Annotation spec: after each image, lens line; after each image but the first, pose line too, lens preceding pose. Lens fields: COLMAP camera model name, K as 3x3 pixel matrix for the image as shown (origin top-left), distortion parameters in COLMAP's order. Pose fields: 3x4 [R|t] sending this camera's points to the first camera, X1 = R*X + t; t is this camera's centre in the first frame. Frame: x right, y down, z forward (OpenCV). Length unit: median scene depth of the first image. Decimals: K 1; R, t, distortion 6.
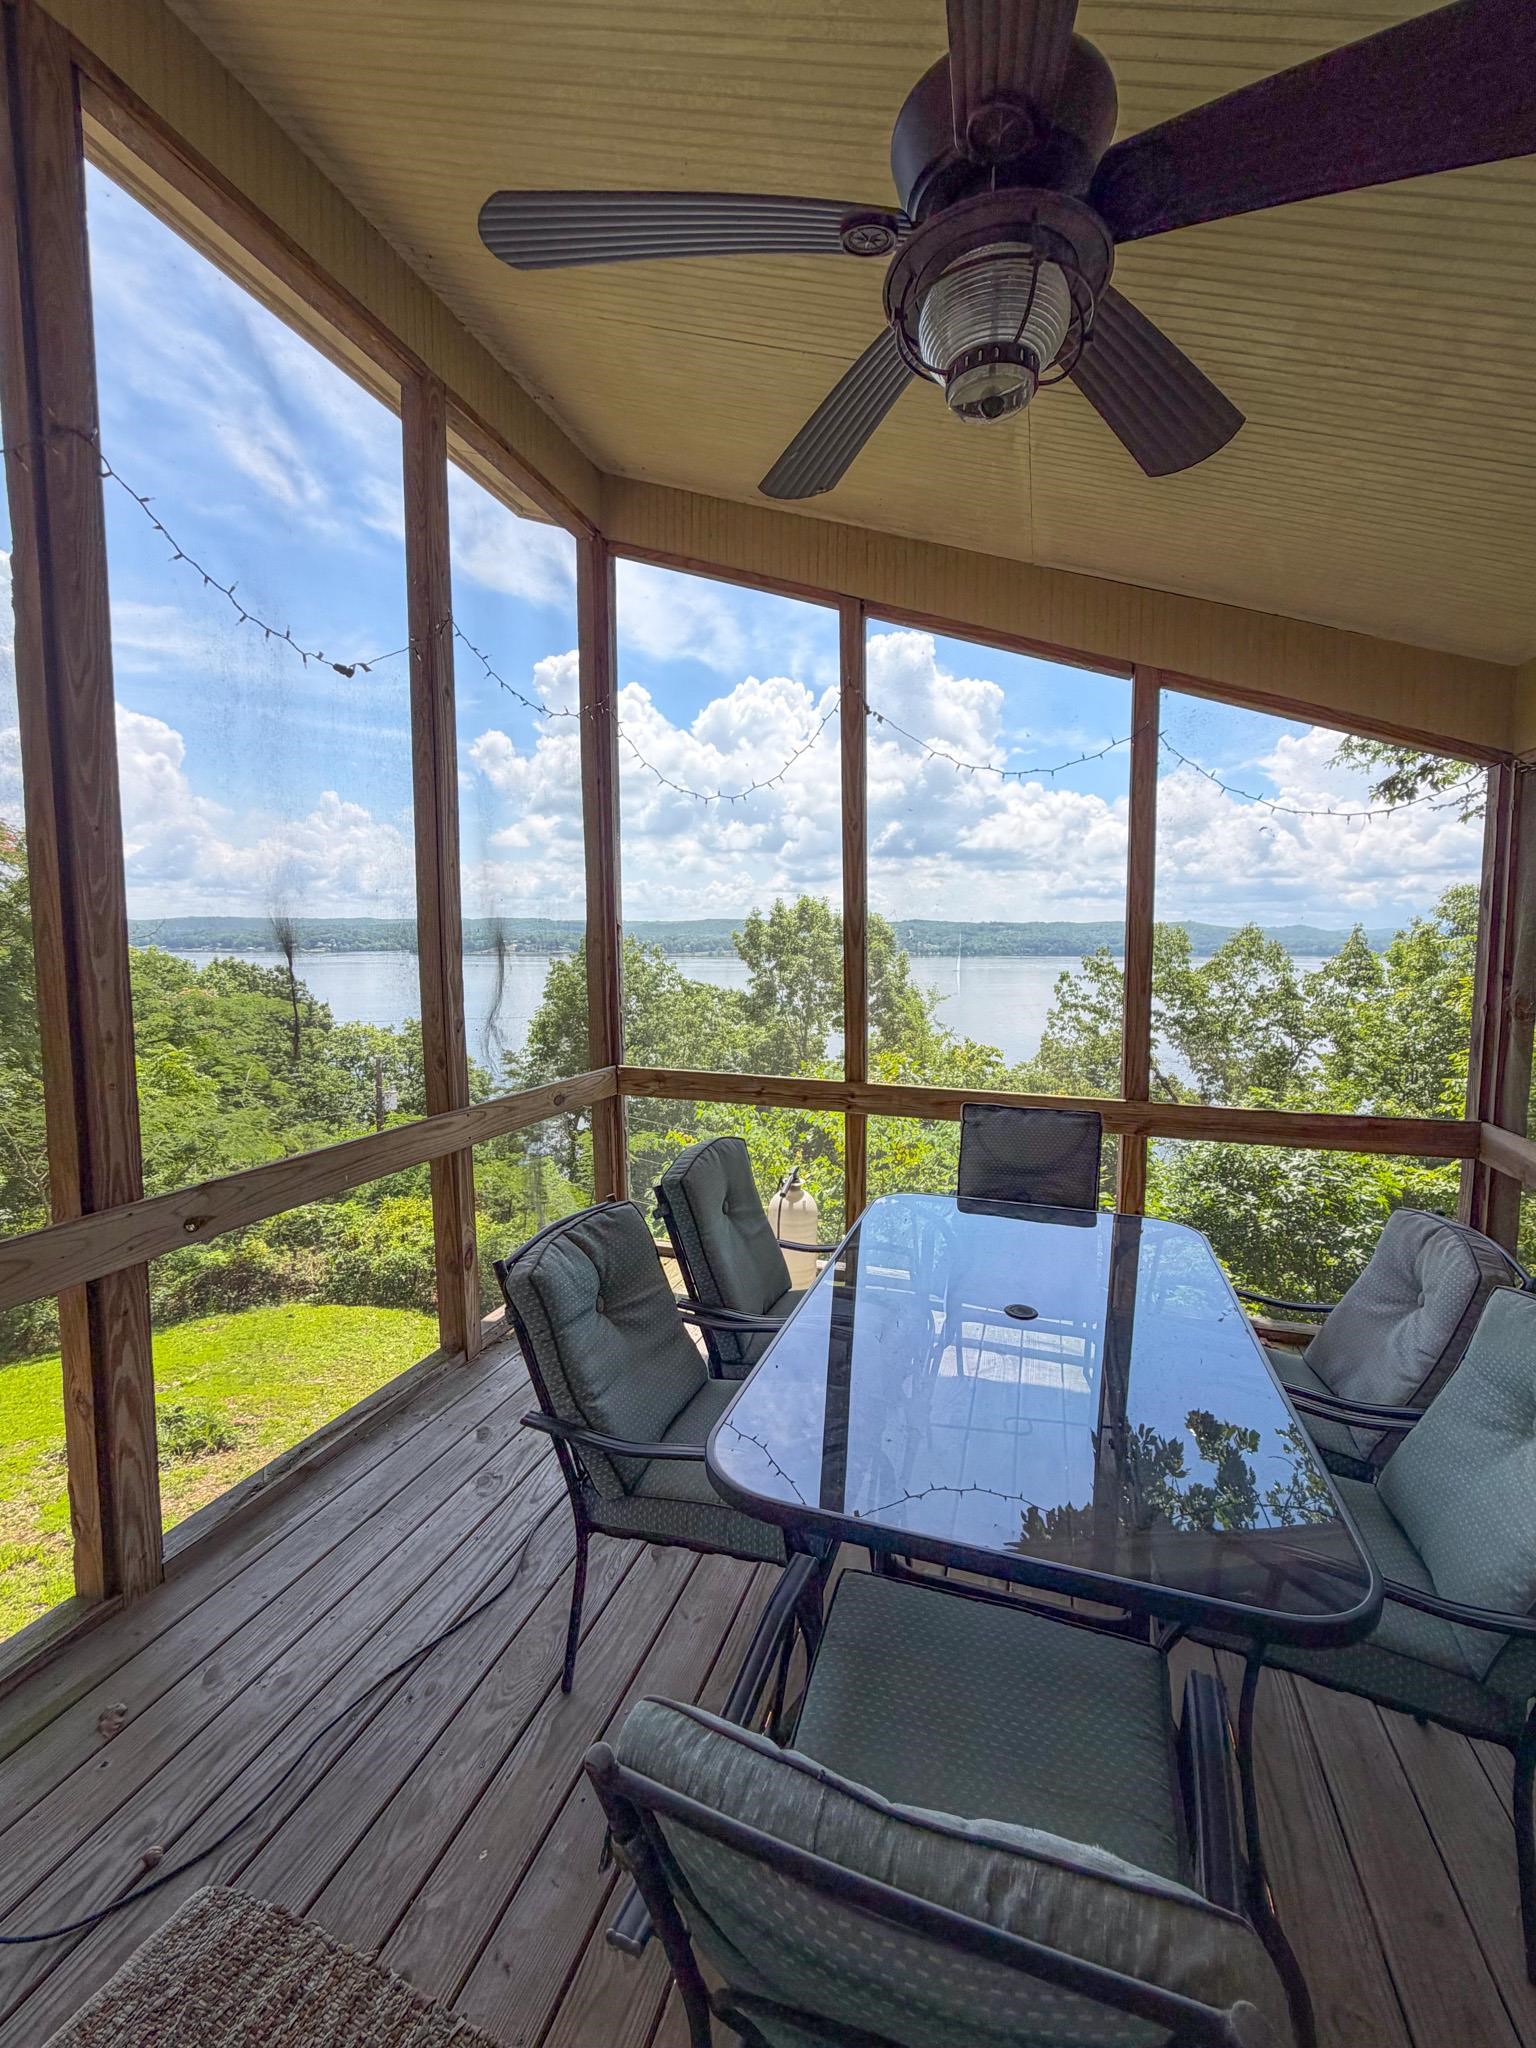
lens RADIAL K [[847.0, 0, 769.4], [0, 847.0, 1033.8], [0, 0, 1]] dist [0.019807, 0.000027]
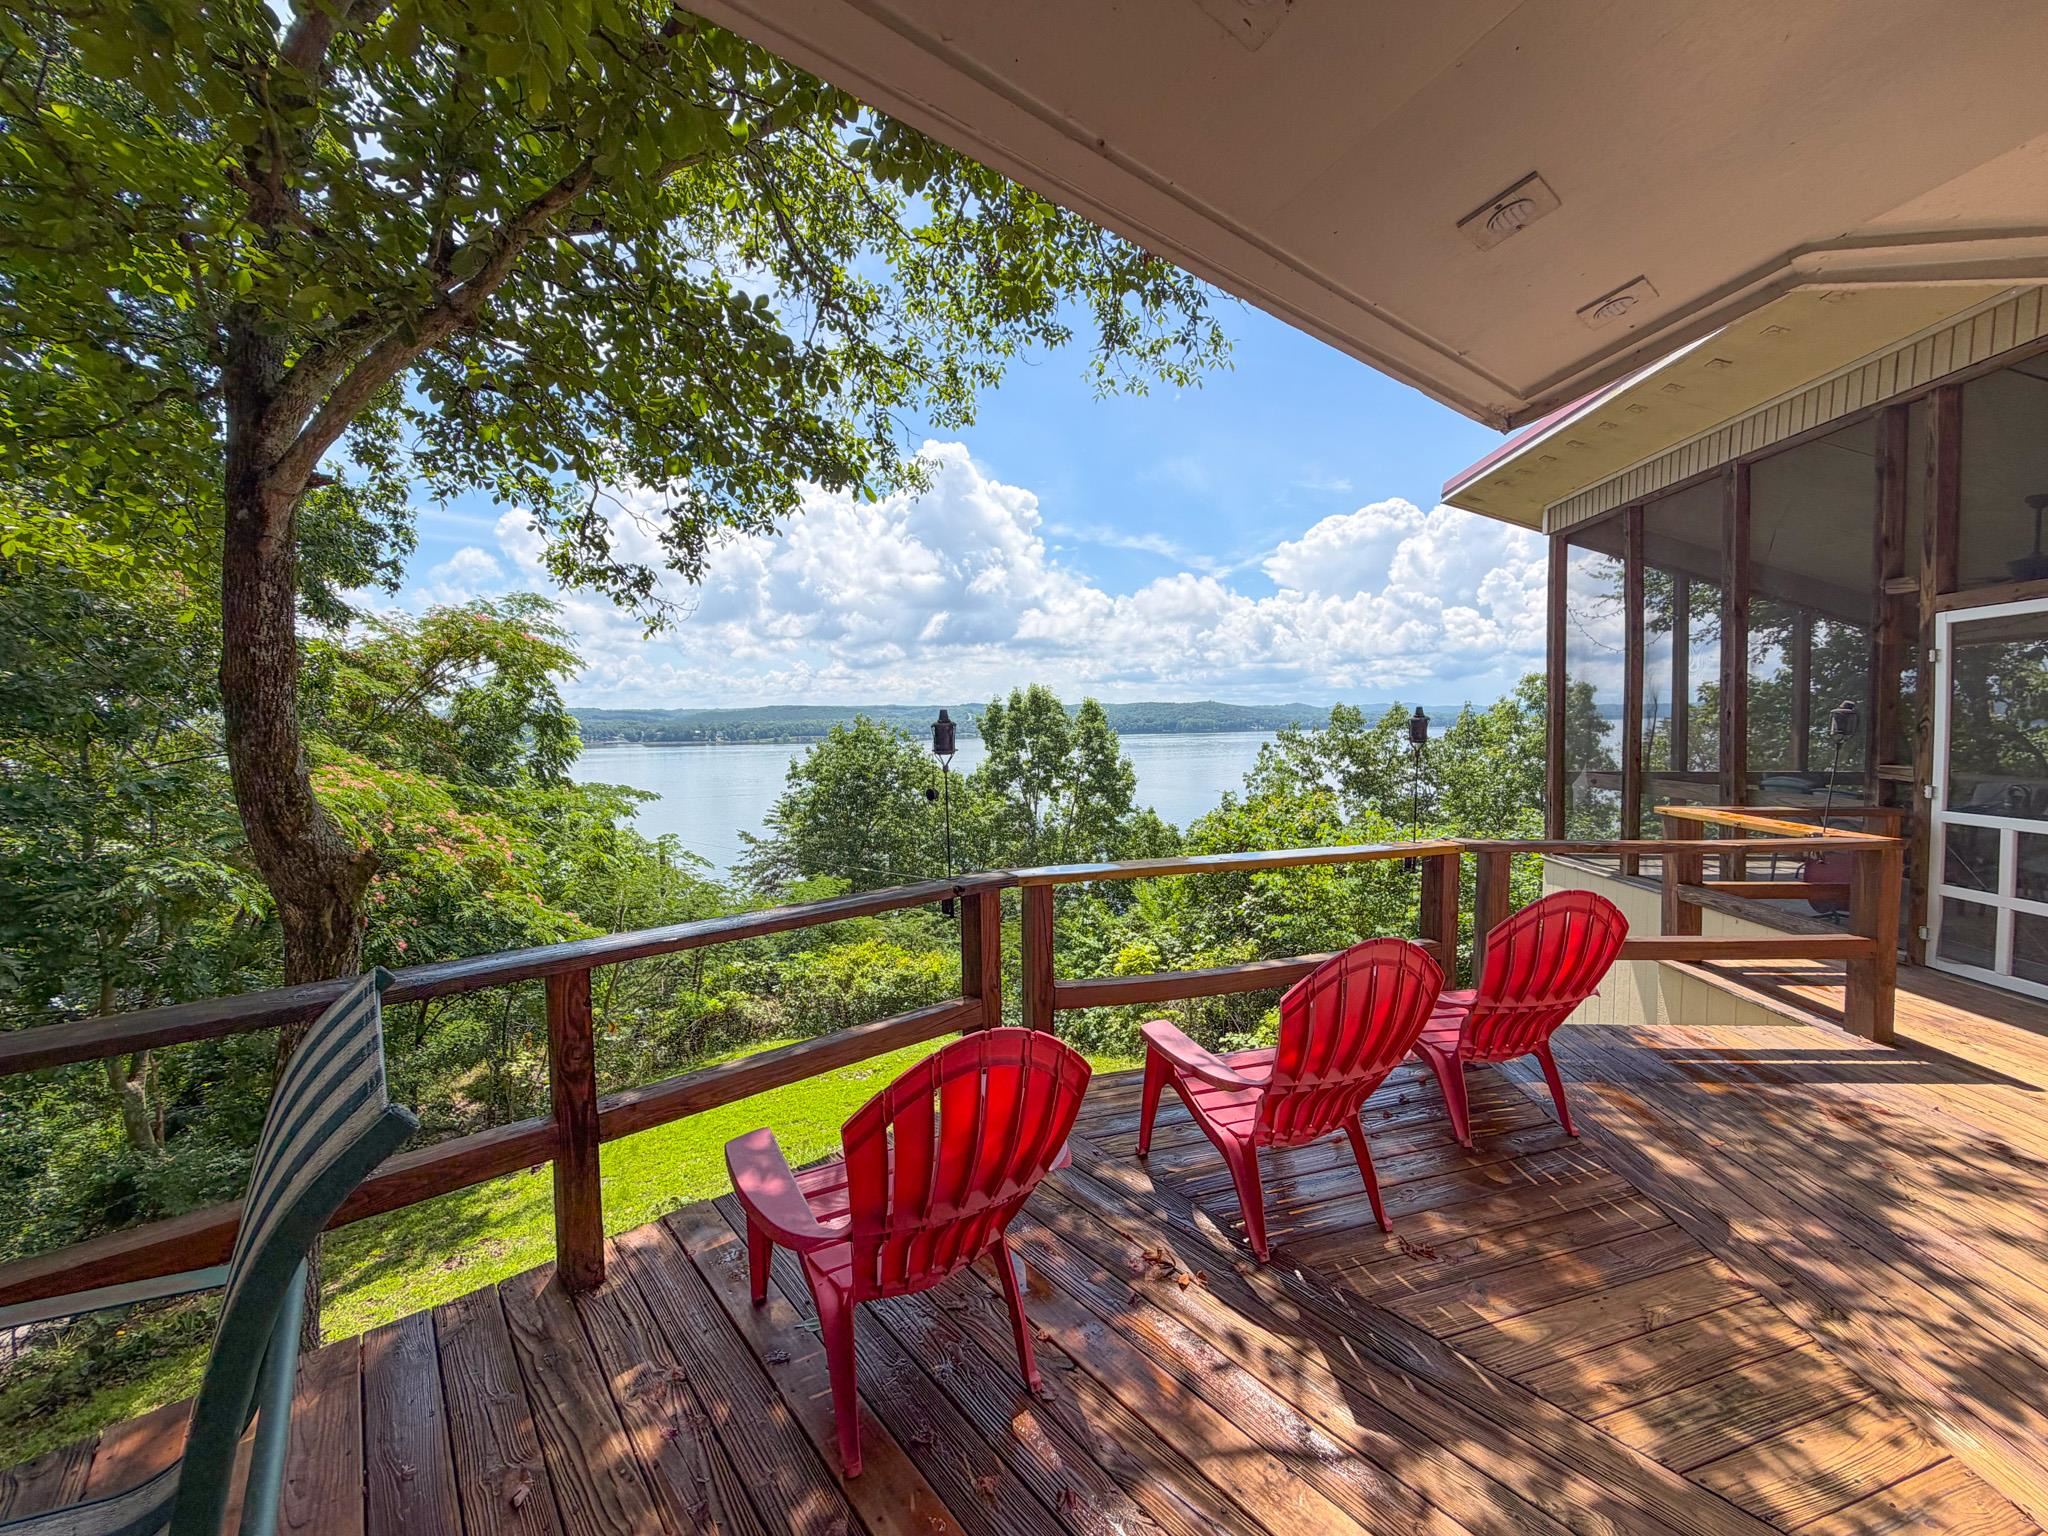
lens RADIAL K [[812.8, 0, 1017.2], [0, 812.8, 764.5], [0, 0, 1]] dist [0.000087, 0.000105]
pose [[0.976308, -0.032379, 0.213951, -0.254925], [0.045082, 0.997481, -0.054764, 0.009500], [-0.211639, 0.063112, 0.975308, -0.094634]]
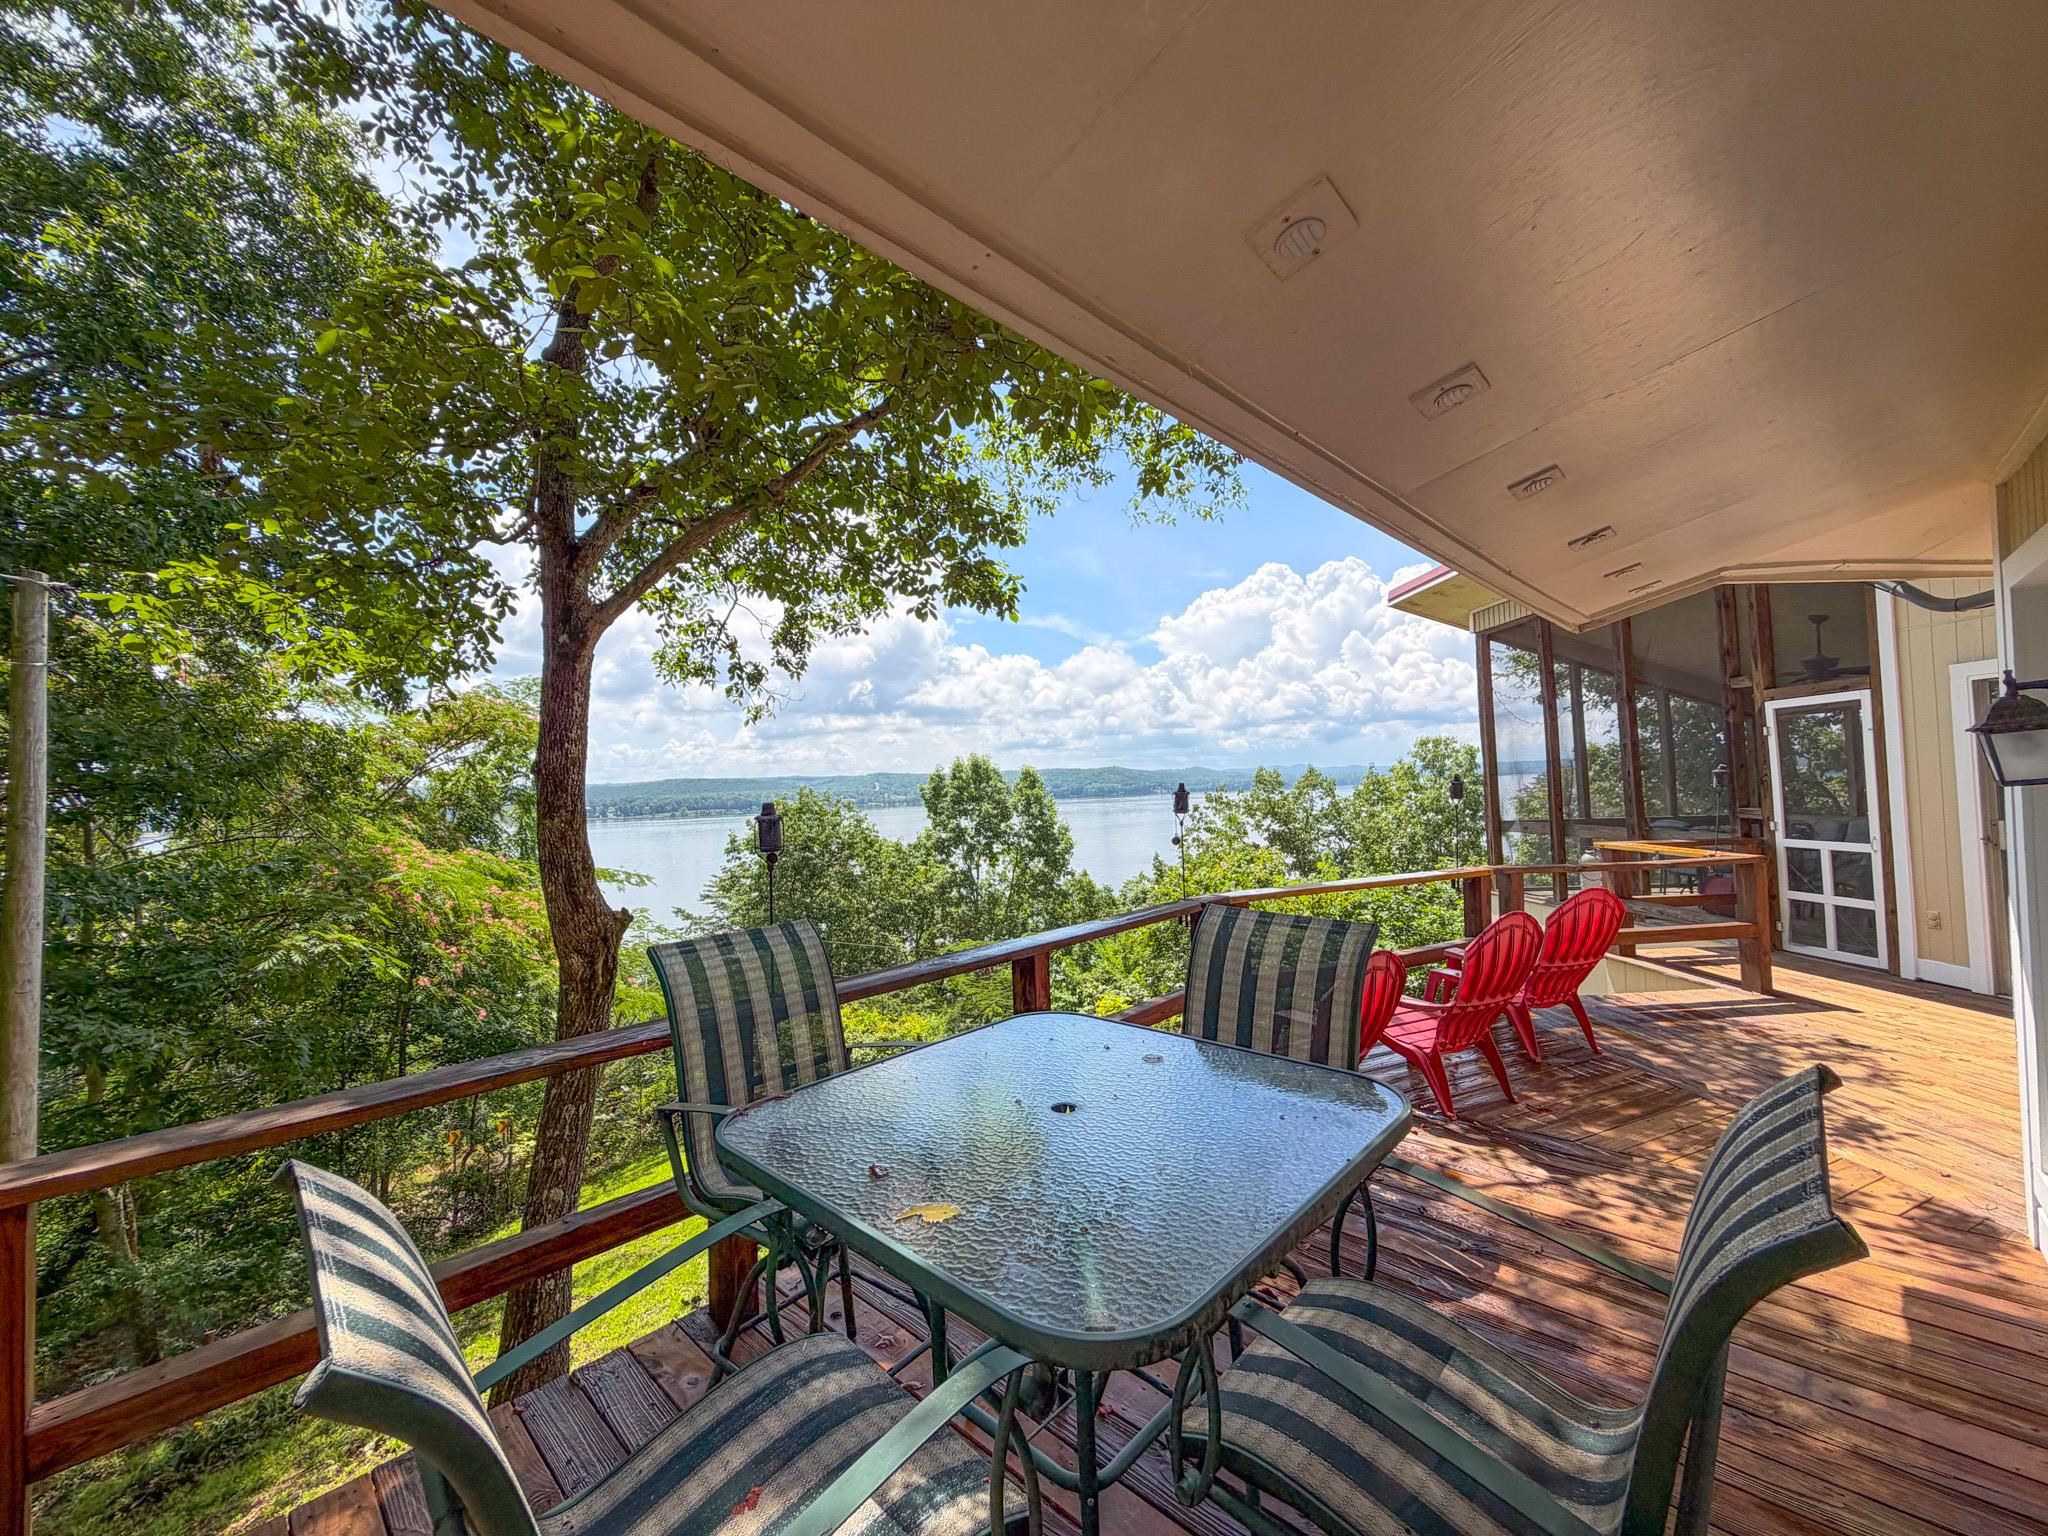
lens RADIAL K [[812.6, 0, 1017.1], [0, 812.6, 766.7], [0, 0, 1]] dist [-0.000021, 0.000097]
pose [[0.945433, -0.032366, 0.324204, -0.315158], [0.077693, 0.988744, -0.127860, 0.010431], [-0.316416, 0.146072, 0.937307, -0.123174]]
